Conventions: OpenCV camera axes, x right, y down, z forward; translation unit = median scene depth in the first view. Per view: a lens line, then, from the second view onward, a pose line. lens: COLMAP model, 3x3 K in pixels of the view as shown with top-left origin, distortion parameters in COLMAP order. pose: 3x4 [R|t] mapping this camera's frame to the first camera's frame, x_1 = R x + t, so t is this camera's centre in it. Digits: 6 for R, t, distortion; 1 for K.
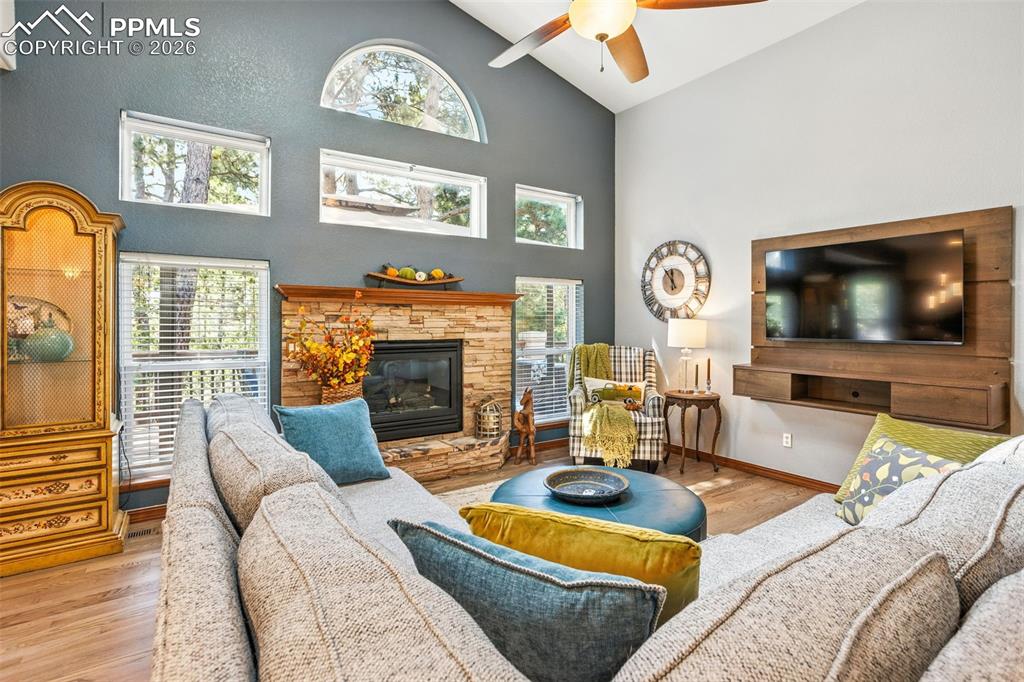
lens RADIAL K [[502.3, 0, 513.9], [0, 502.3, 336.1], [0, 0, 1]] dist [-0.021929, 0.005154]
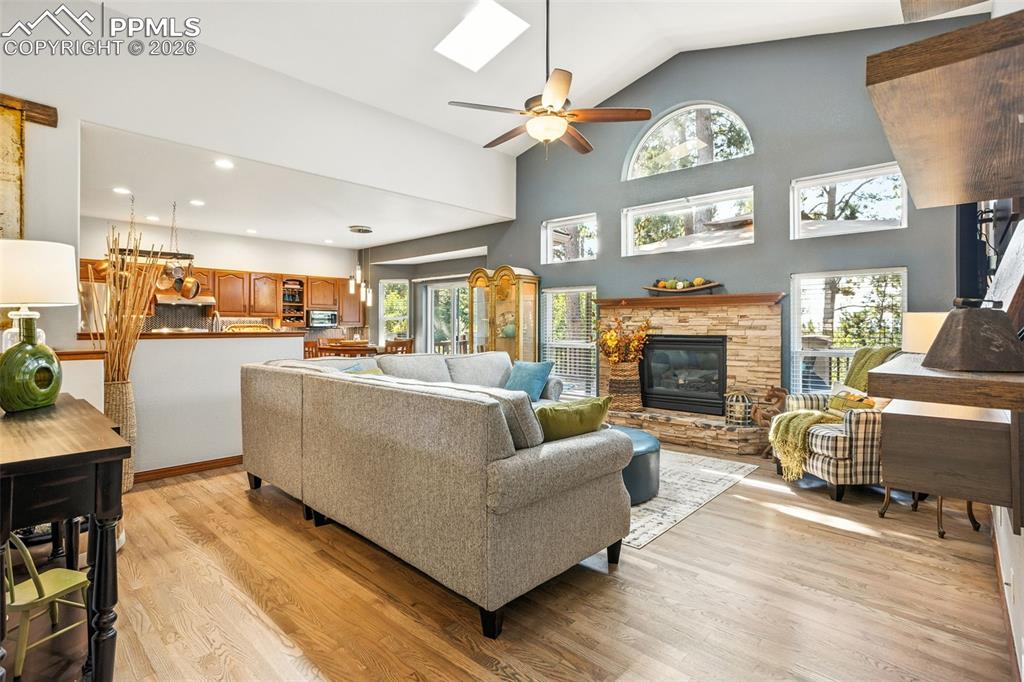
lens RADIAL K [[502.3, 0, 514.1], [0, 502.3, 334.2], [0, 0, 1]] dist [-0.021929, 0.005154]
pose [[0.216931, 0.010715, -0.976128, 0.931214], [-0.031816, 0.999486, 0.003900, 0.013732], [0.975668, 0.030211, 0.217160, 0.287473]]
